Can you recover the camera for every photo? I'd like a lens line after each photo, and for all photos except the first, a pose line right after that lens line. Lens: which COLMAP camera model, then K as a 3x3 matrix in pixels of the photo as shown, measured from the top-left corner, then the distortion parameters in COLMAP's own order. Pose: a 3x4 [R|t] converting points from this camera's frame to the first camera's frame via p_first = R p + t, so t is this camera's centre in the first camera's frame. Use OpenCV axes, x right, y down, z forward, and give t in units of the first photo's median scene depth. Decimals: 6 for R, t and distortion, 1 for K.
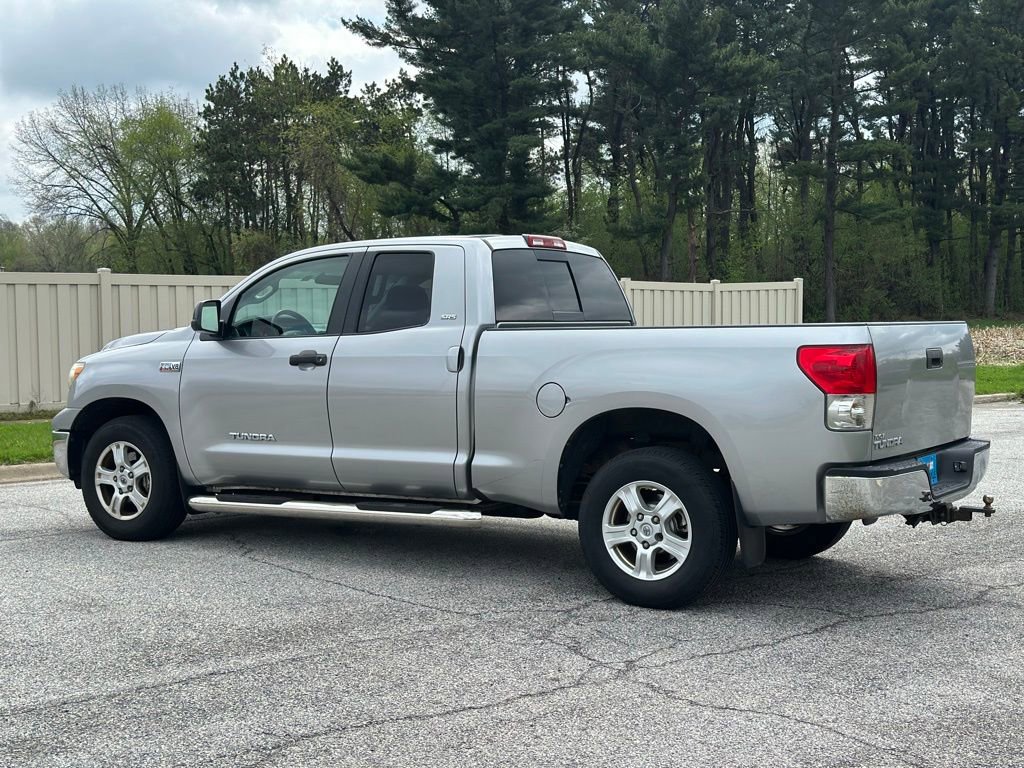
lens RADIAL K [[1442.7, 0, 512.2], [0, 1442.7, 418.1], [0, 0, 1]] dist [0.146834, -0.058009]
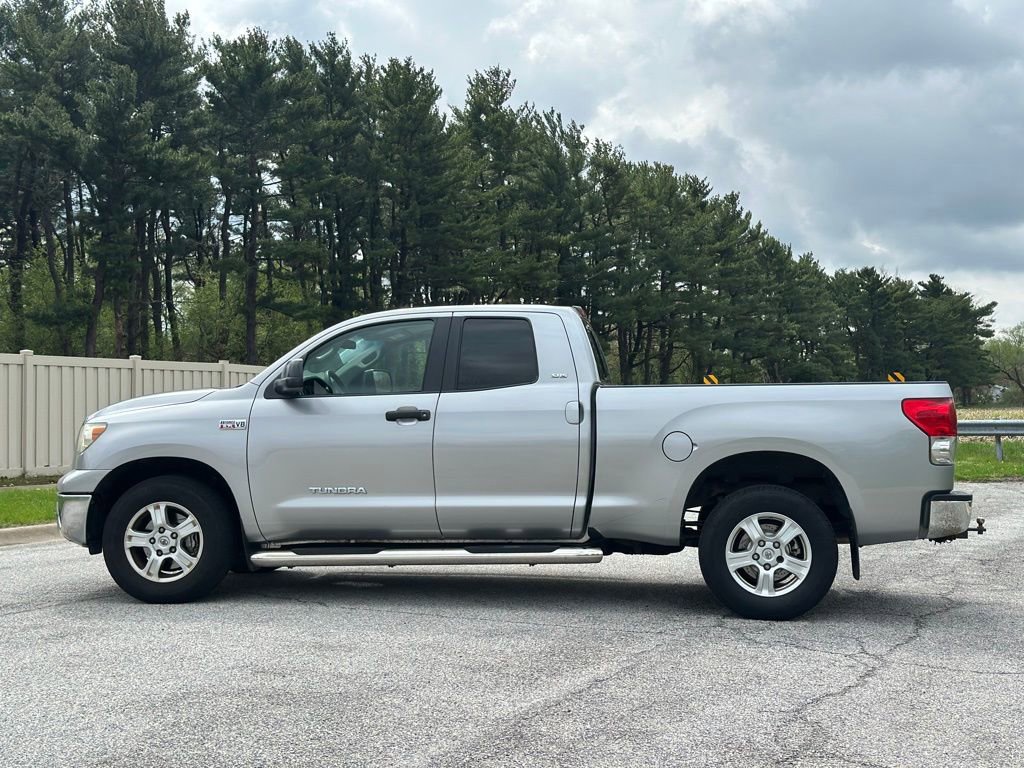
lens RADIAL K [[1442.7, 0, 512.2], [0, 1442.7, 418.1], [0, 0, 1]] dist [0.146834, -0.058009]
pose [[0.900715, 0.001095, 0.434409, -0.530751], [0.027371, 0.997867, -0.059267, 0.026646], [-0.433547, 0.065273, 0.898764, 0.011105]]
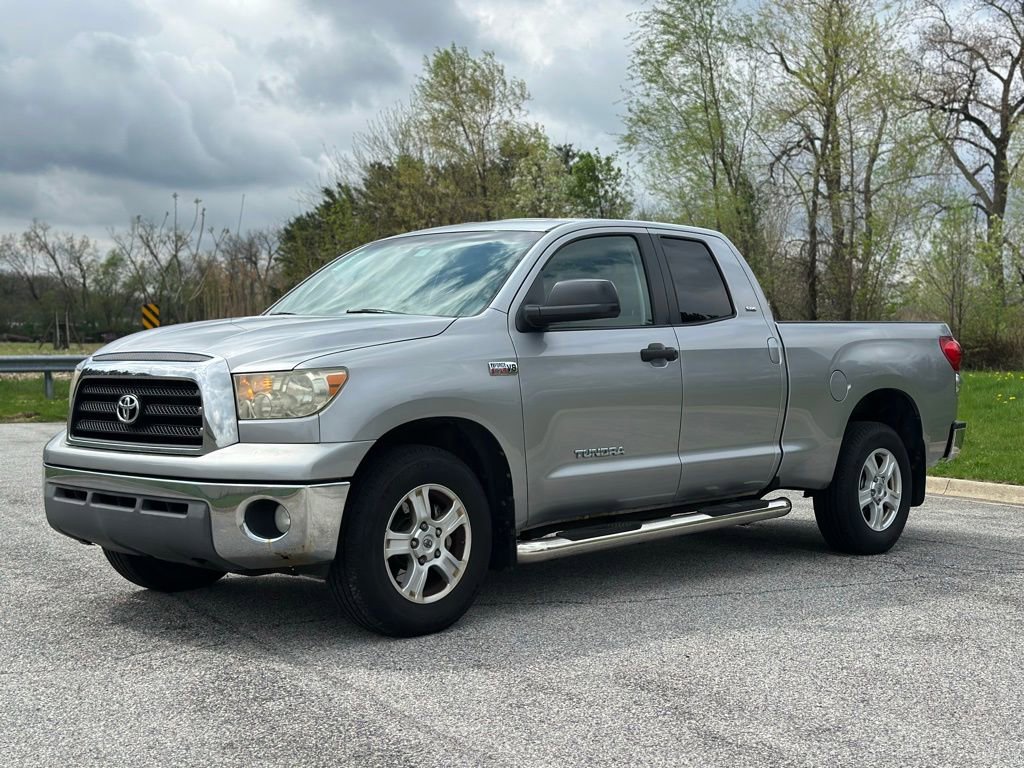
lens RADIAL K [[1442.7, 0, 512.2], [0, 1442.7, 418.1], [0, 0, 1]] dist [0.146834, -0.058009]
pose [[0.194186, -0.045556, 0.979906, -0.995173], [0.067366, 0.997182, 0.033009, -0.036689], [-0.978649, 0.059603, 0.196707, 0.913273]]
